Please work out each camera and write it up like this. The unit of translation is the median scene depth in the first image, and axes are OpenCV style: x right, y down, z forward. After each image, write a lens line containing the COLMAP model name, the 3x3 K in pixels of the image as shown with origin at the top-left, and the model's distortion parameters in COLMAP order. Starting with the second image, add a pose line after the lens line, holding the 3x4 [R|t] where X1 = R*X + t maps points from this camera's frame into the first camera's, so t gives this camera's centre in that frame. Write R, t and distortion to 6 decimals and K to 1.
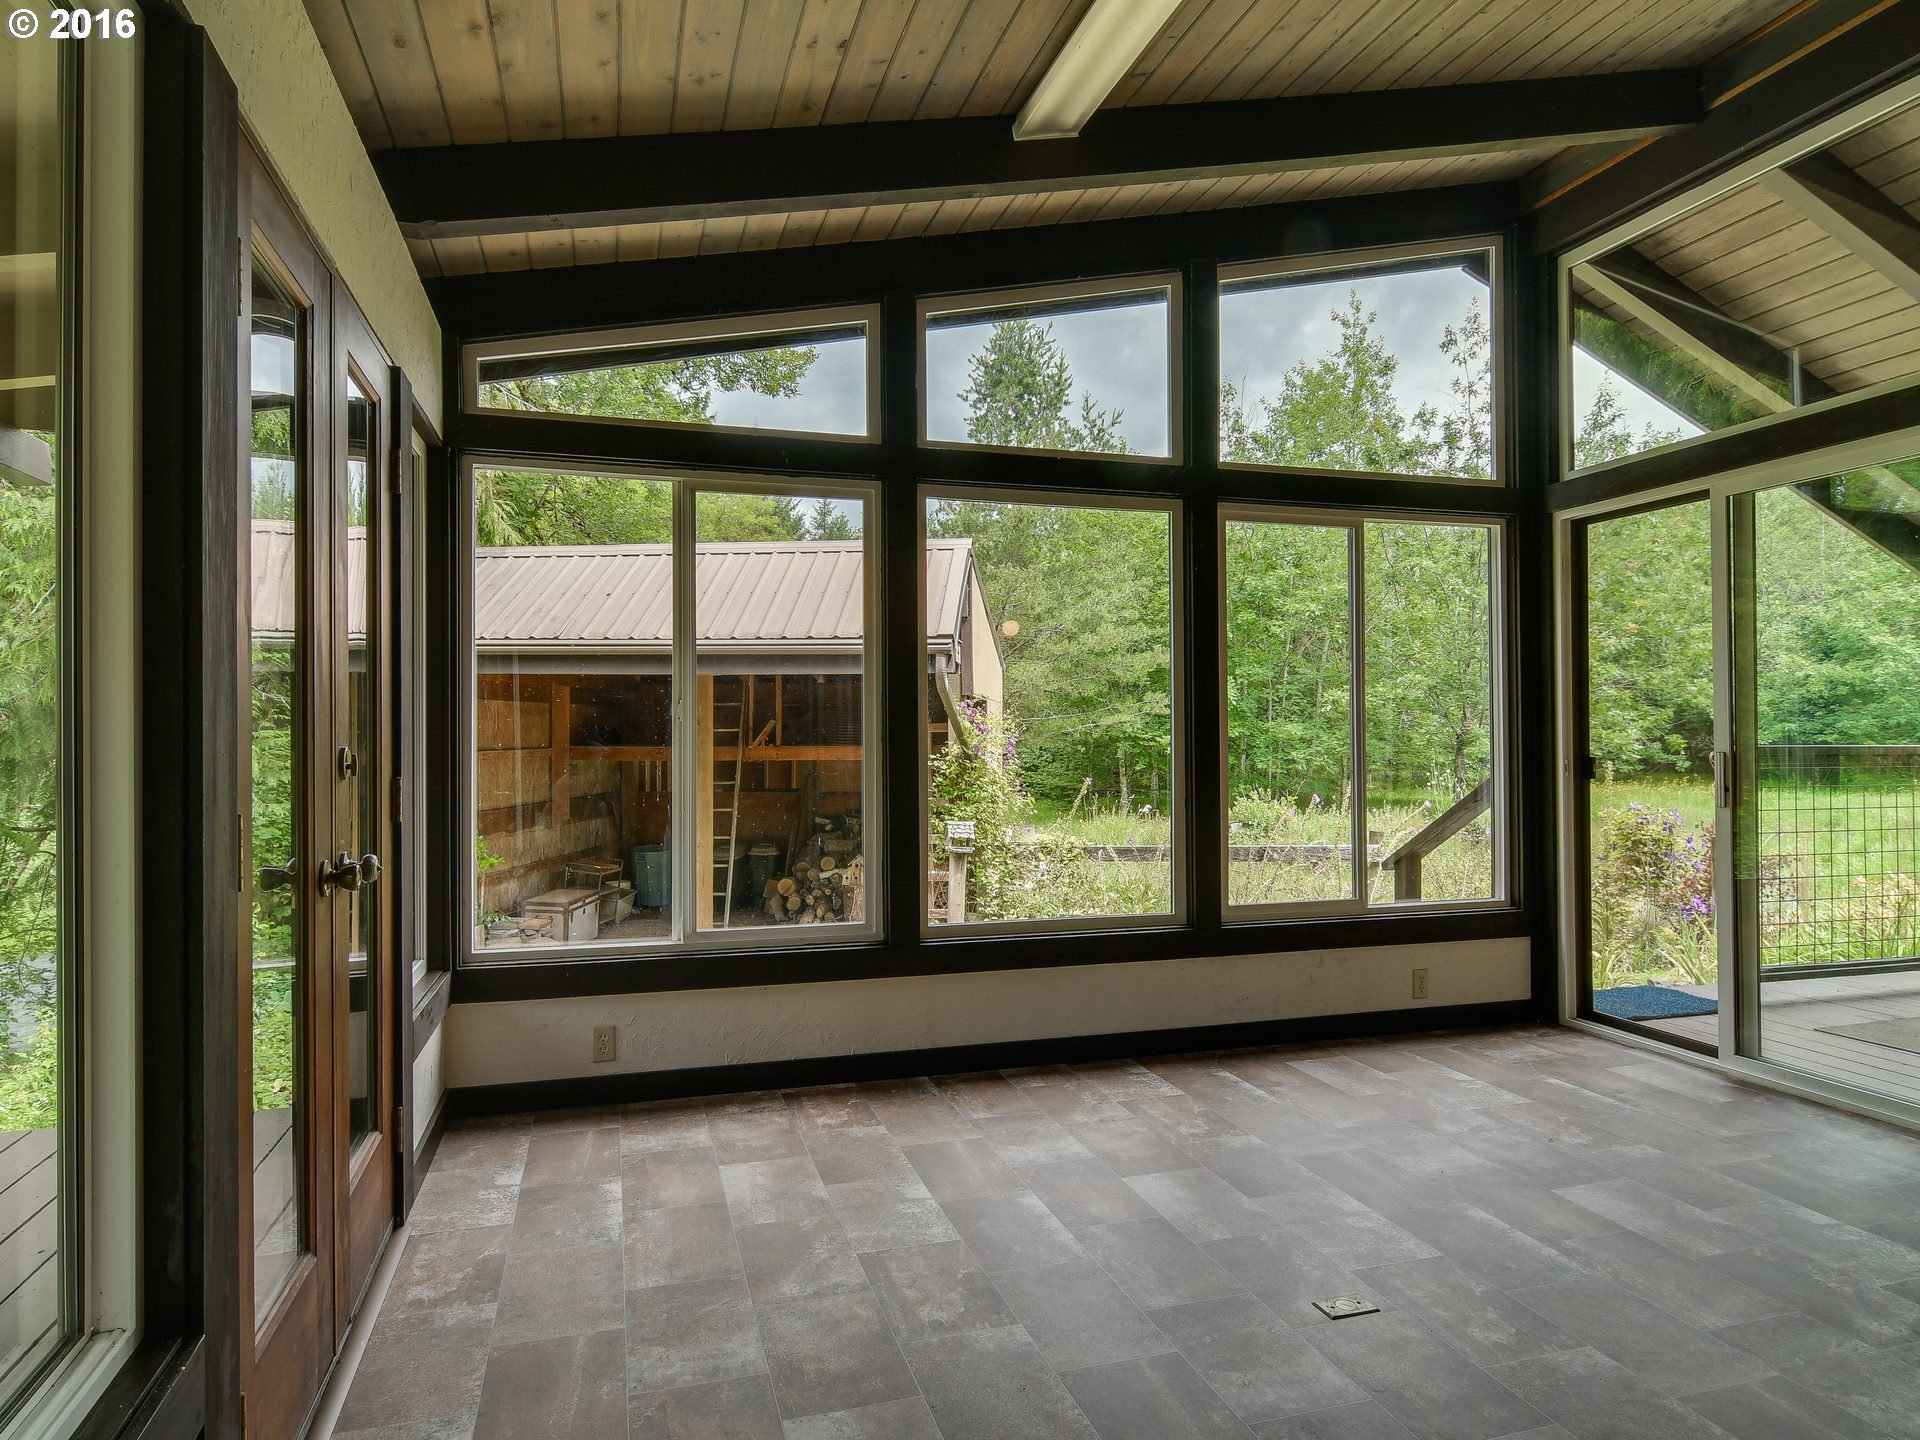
lens RADIAL K [[1161.9, 0, 954.6], [0, 1161.9, 743.4], [0, 0, 1]] dist [0.008247, -0.000925]
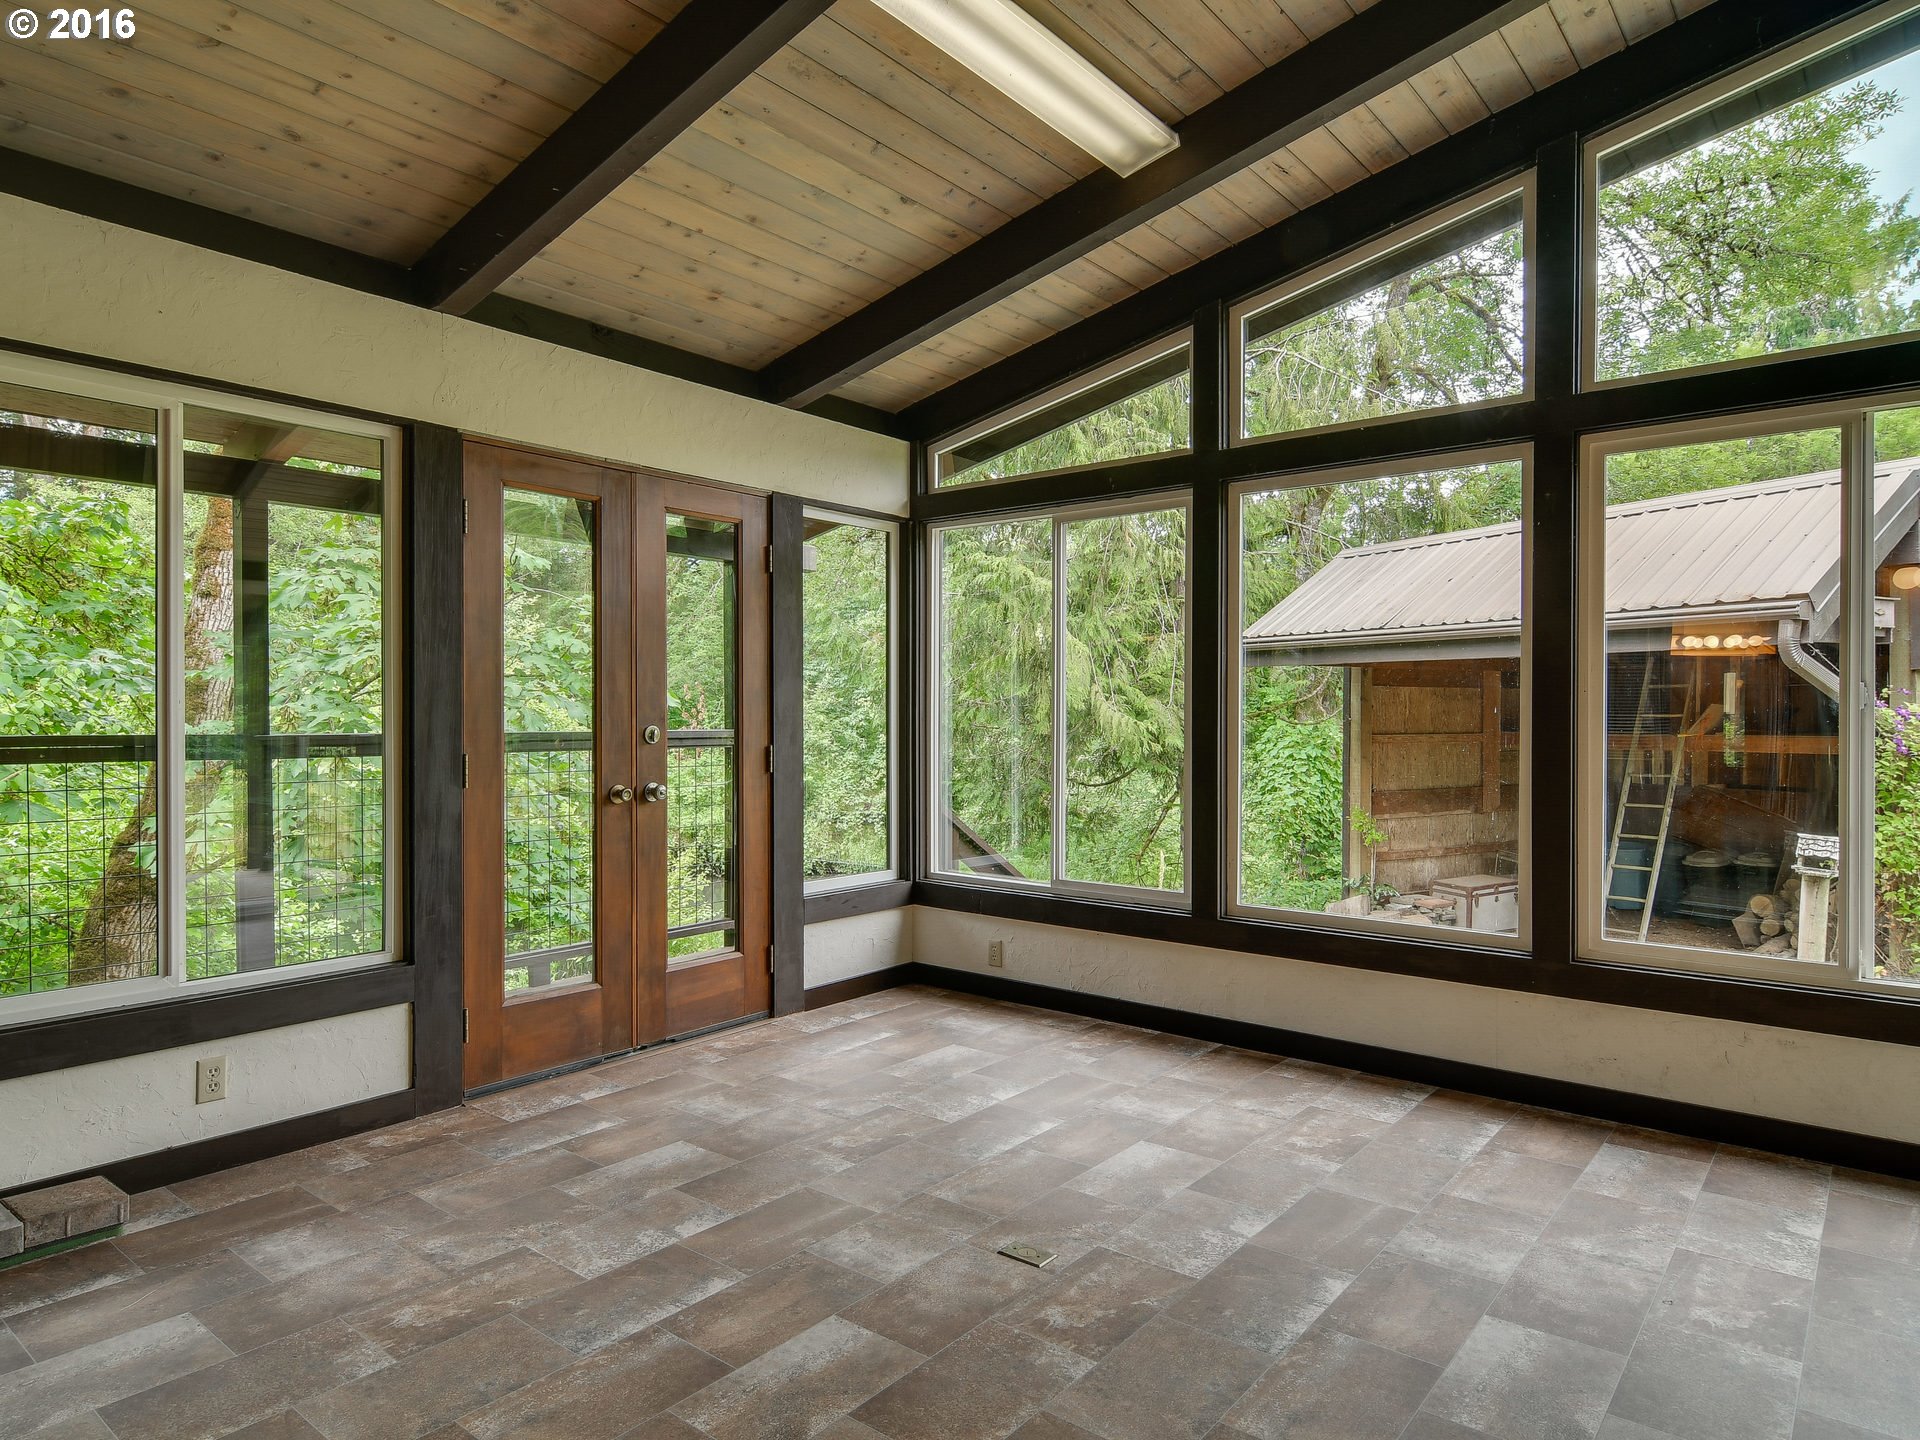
lens RADIAL K [[1152.9, 0, 955.8], [0, 1152.9, 734.1], [0, 0, 1]] dist [0.000711, -0.001010]
pose [[0.558767, 0.015603, -0.829178, 0.709081], [-0.010752, 0.999875, 0.011569, -0.006946], [0.829255, 0.002451, 0.558865, 0.207600]]
